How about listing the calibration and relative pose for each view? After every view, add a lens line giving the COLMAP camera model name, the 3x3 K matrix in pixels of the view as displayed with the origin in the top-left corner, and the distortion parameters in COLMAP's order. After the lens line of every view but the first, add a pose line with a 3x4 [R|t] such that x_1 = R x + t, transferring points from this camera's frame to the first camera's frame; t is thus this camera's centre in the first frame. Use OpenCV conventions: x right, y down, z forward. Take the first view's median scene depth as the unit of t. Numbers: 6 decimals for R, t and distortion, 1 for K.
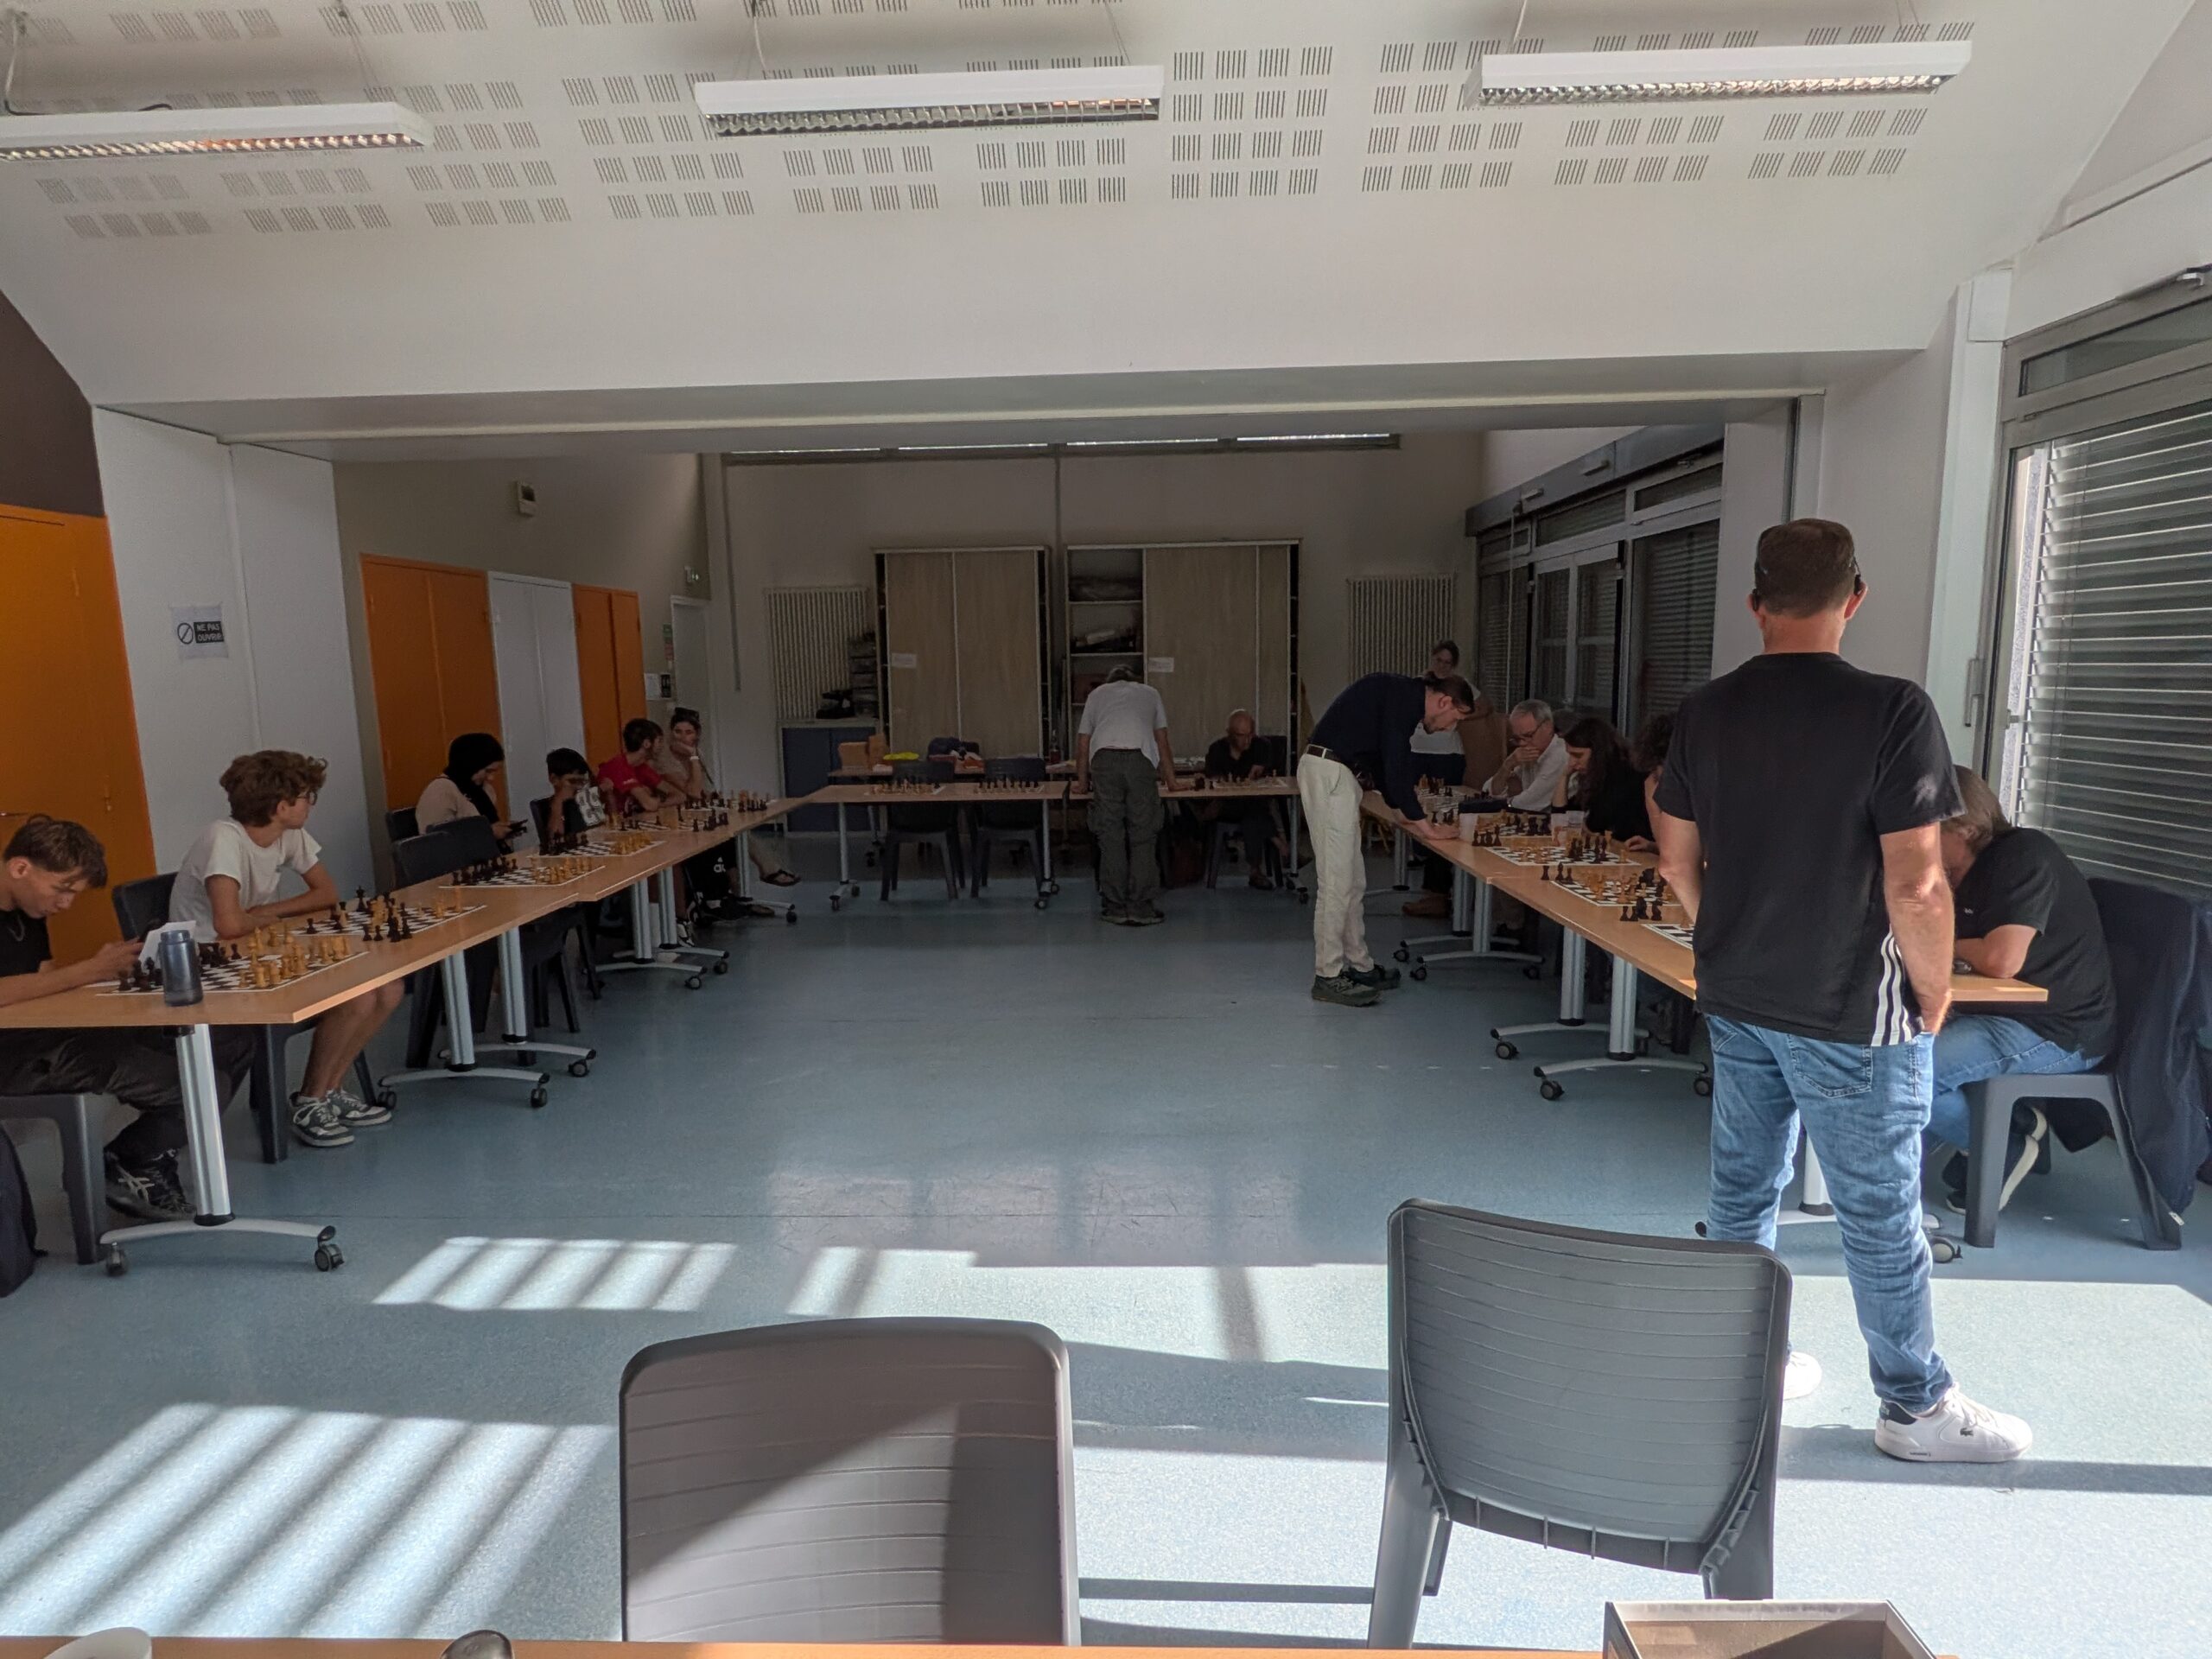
lens RADIAL K [[1271.1, 0, 1072.0], [0, 1271.1, 868.1], [0, 0, 1]] dist [-0.001751, -0.002138]
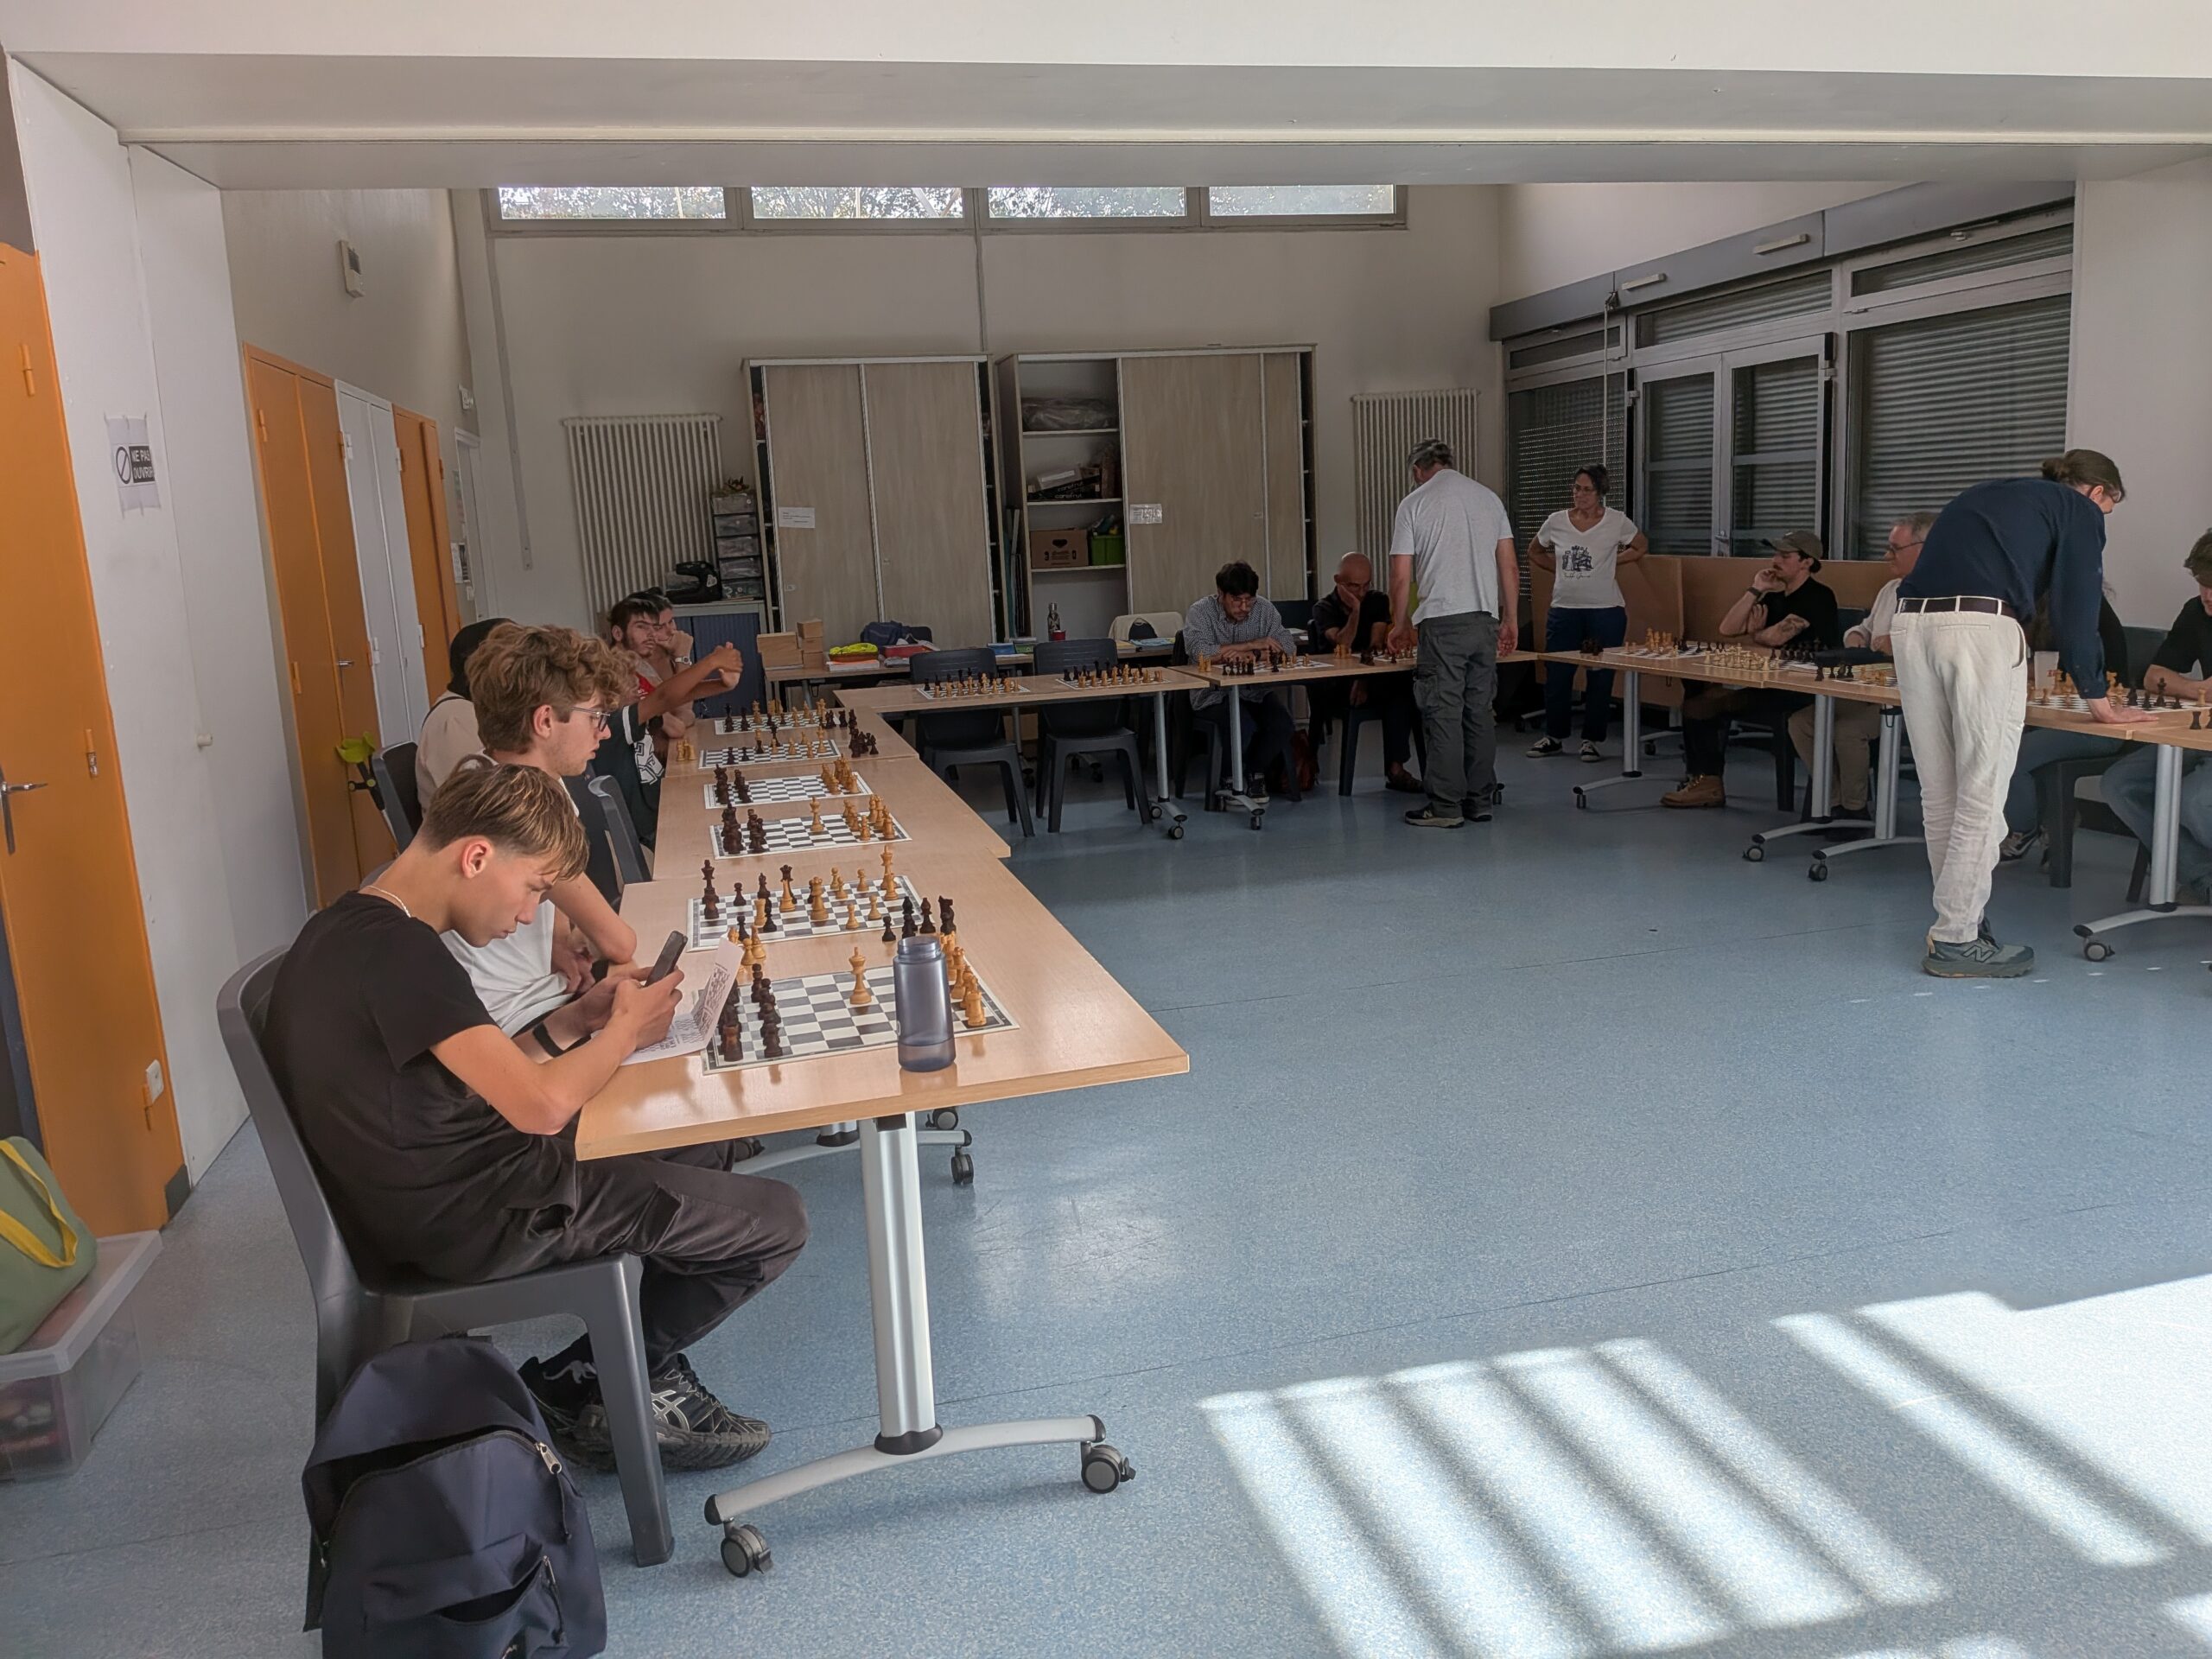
lens RADIAL K [[1615.2, 0, 1117.6], [0, 1615.2, 808.8], [0, 0, 1]] dist [0.059810, -0.096247]
pose [[0.962051, -0.076237, 0.262003, -0.320261], [0.073950, 0.997089, 0.018596, -0.005518], [-0.262658, 0.001485, 0.964888, 0.113336]]
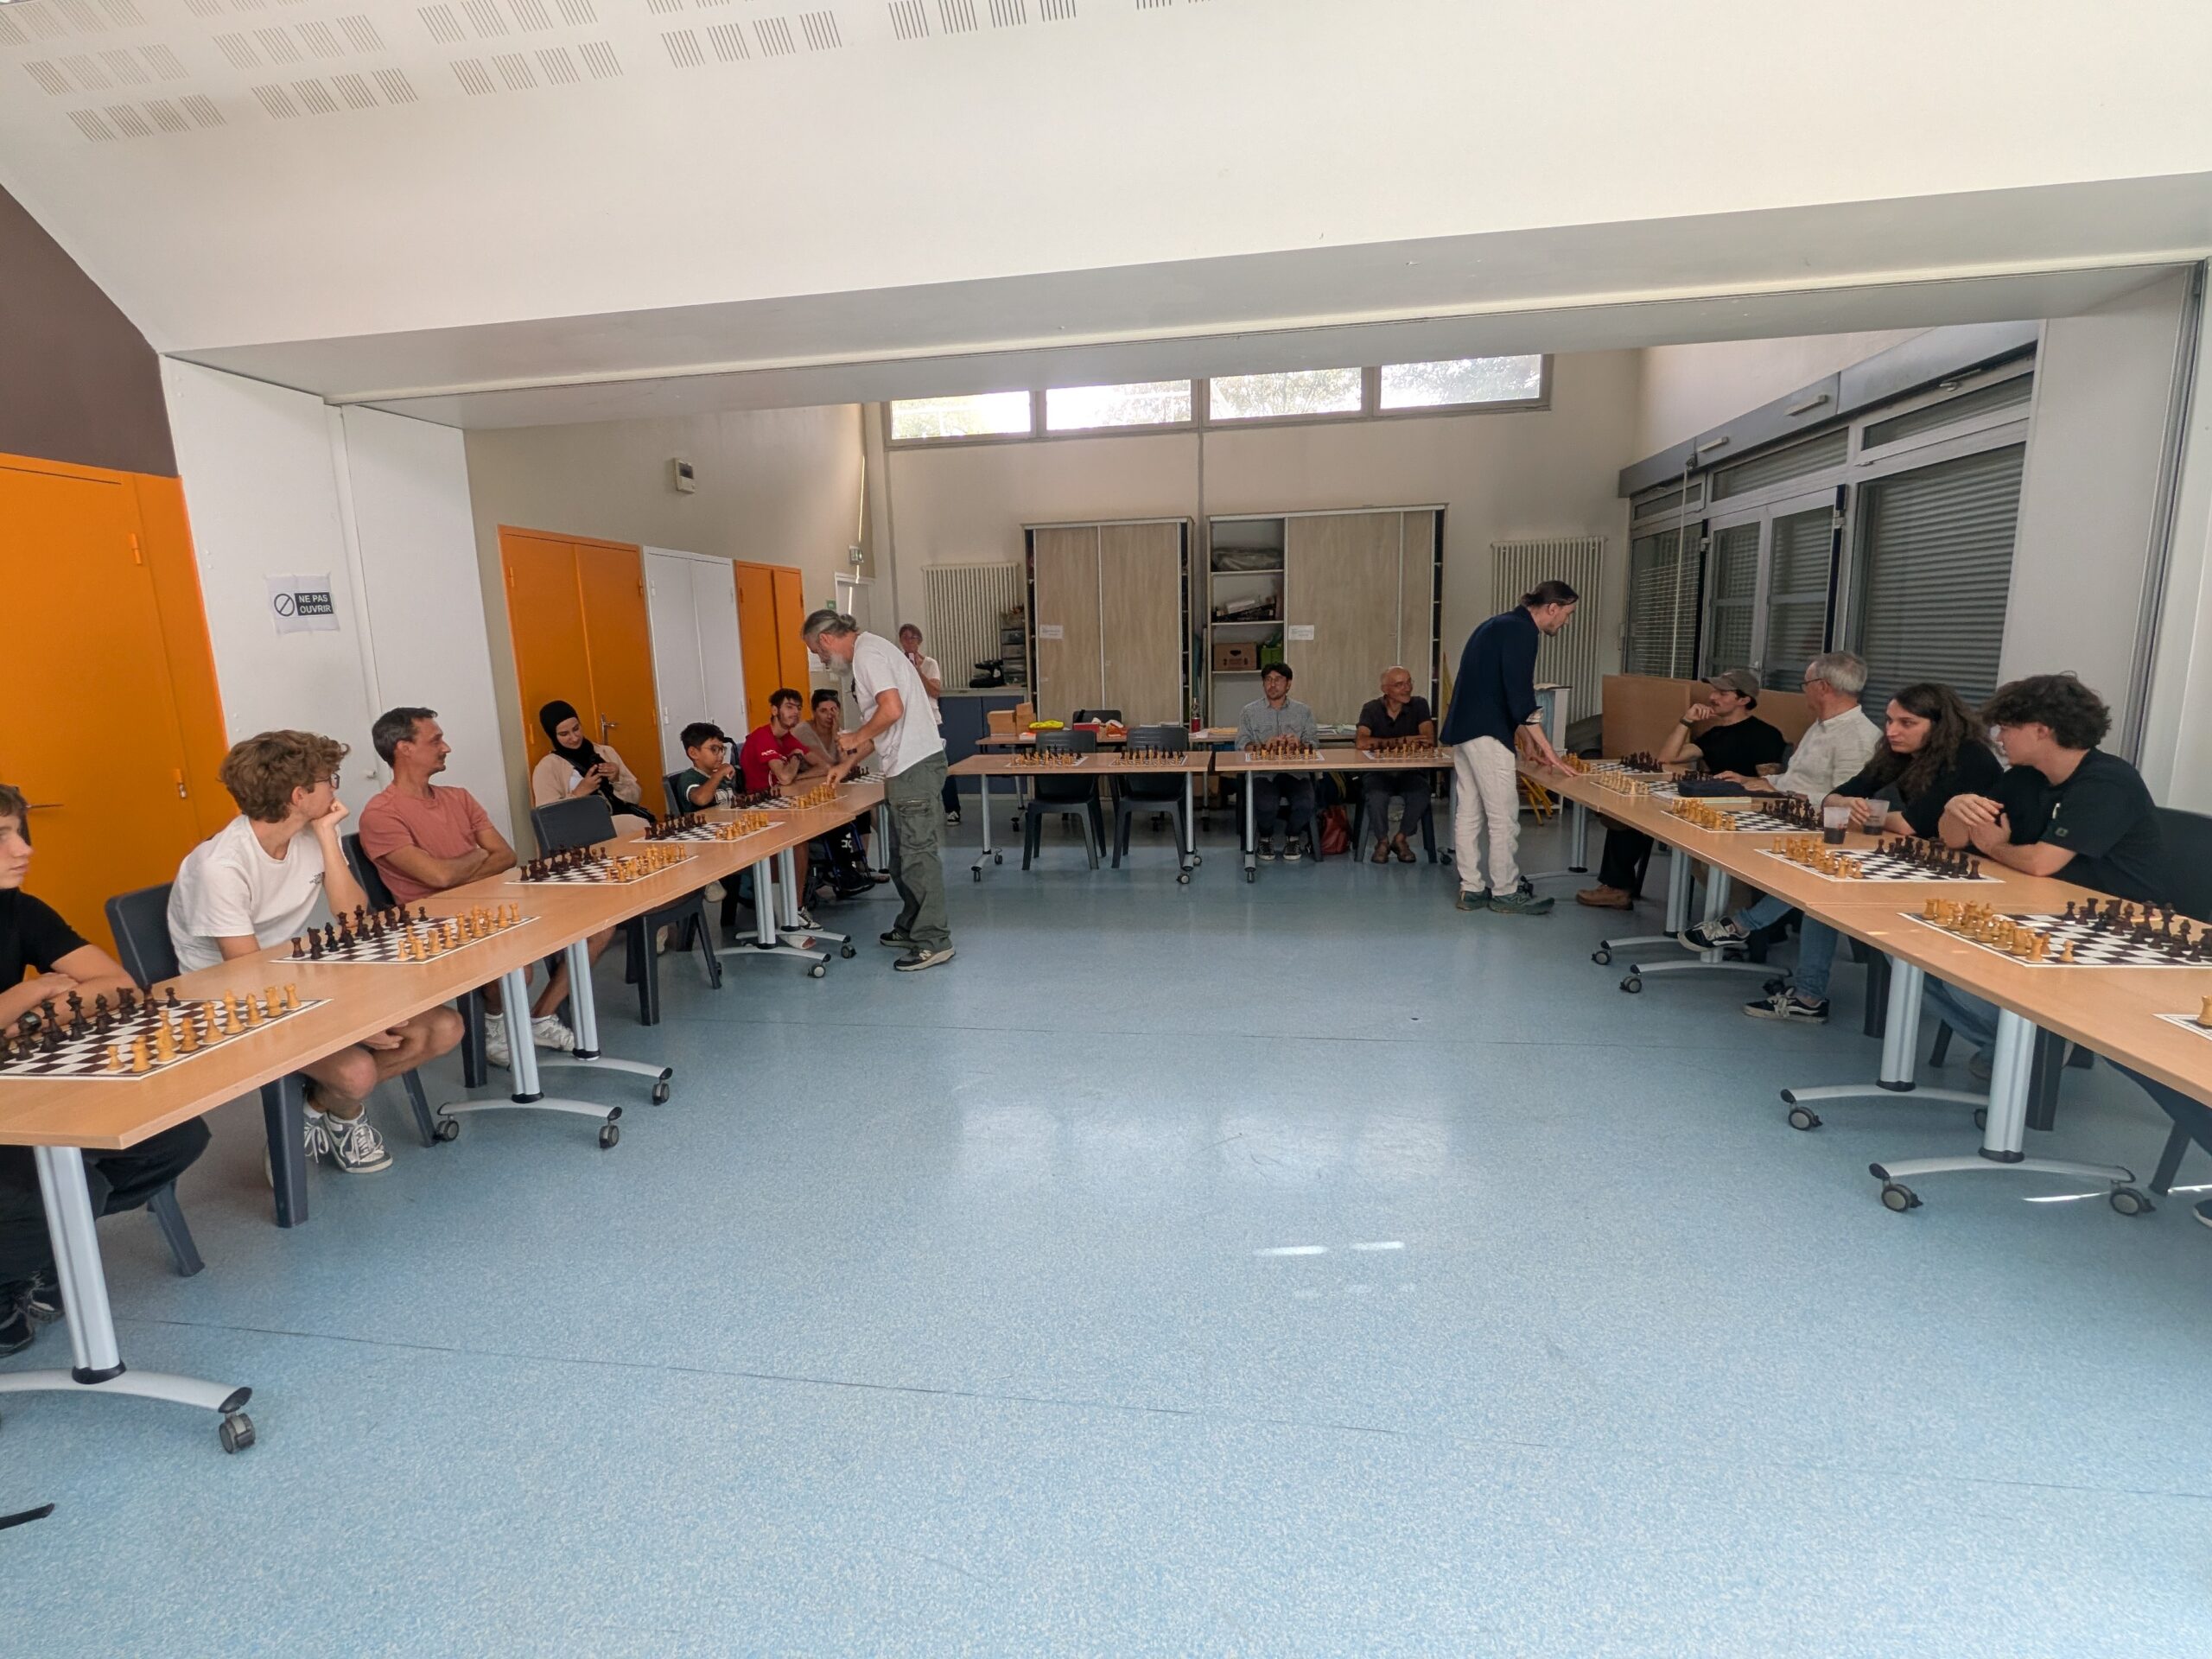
lens RADIAL K [[1066.6, 0, 1066.0], [0, 1066.6, 829.7], [0, 0, 1]] dist [0.001319, -0.002795]
pose [[0.992303, 0.010755, -0.123369, -0.014763], [-0.008514, 0.999789, 0.018673, -0.025347], [0.123544, -0.017479, 0.992185, 0.191979]]
